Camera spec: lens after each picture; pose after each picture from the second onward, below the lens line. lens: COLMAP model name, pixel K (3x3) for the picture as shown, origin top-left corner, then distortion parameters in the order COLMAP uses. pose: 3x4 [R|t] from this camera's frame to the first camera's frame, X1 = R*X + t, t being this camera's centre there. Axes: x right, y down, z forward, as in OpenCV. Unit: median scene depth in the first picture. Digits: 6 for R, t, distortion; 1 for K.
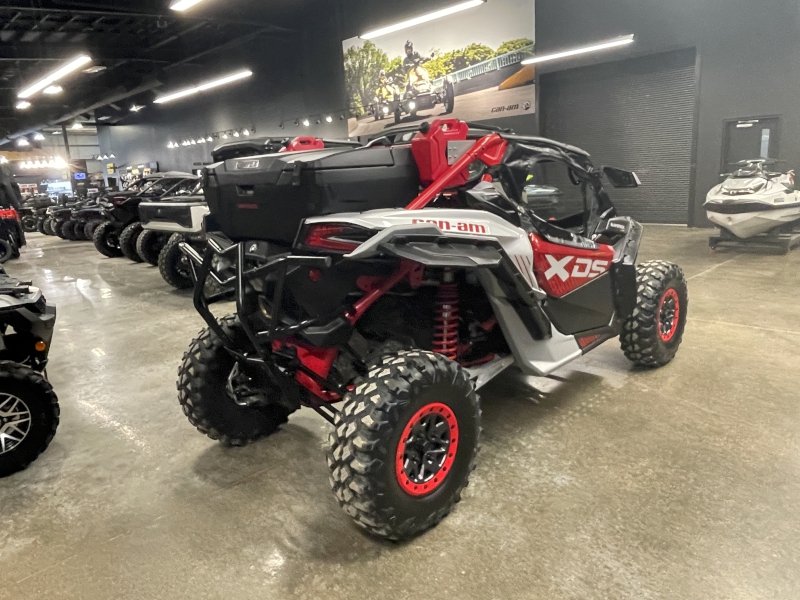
lens RADIAL K [[564.8, 0, 395.8], [0, 564.8, 300.2], [0, 0, 1]] dist [-0.003297, 0.003002]
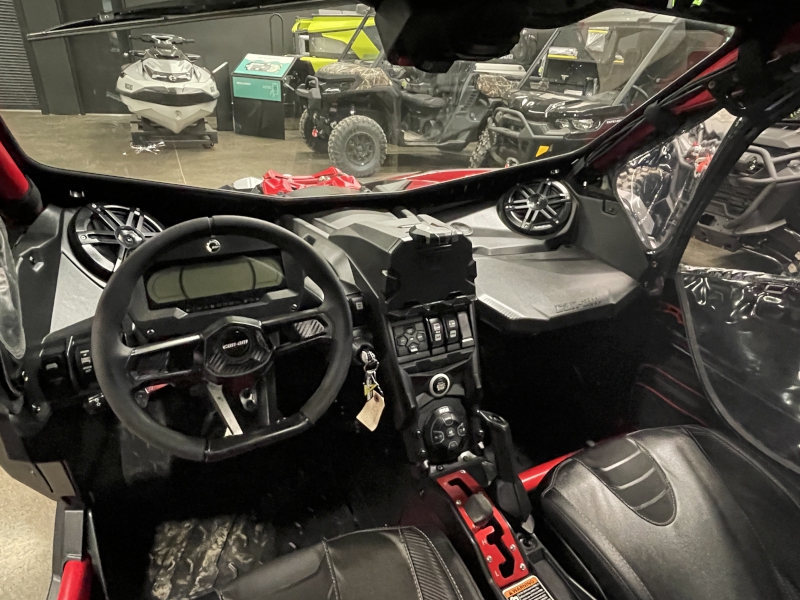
lens RADIAL K [[474.0, 0, 384.6], [0, 474.0, 295.7], [0, 0, 1]] dist [0.000178, -0.000316]
pose [[0.321287, -0.369006, 0.872129, -0.011766], [0.121802, 0.929410, 0.348371, -0.051367], [-0.939116, -0.005700, 0.343553, 0.243534]]
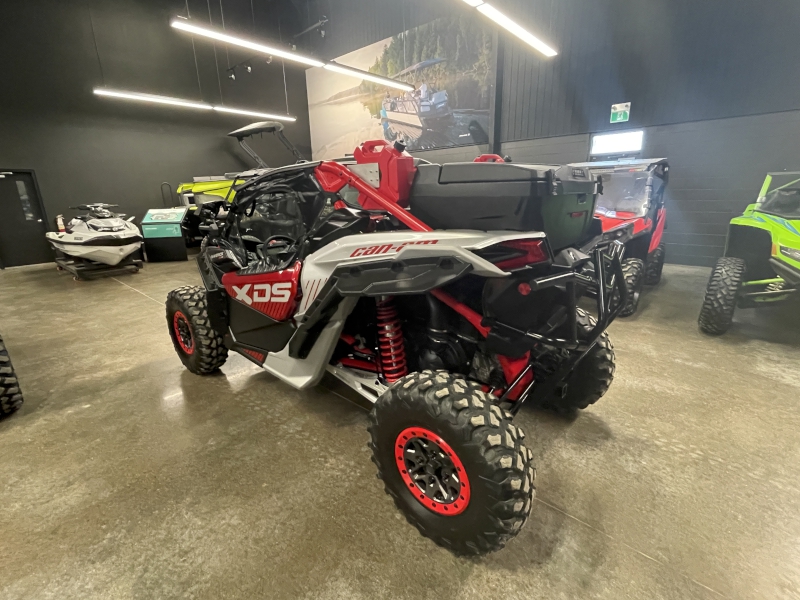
lens RADIAL K [[375.9, 0, 393.1], [0, 375.9, 299.9], [0, 0, 1]] dist [-0.000289, 0.000020]
pose [[-0.058553, -0.226424, 0.972267, -0.155008], [0.246443, 0.940516, 0.233871, -0.043745], [-0.967387, 0.253302, 0.000731, 0.223341]]
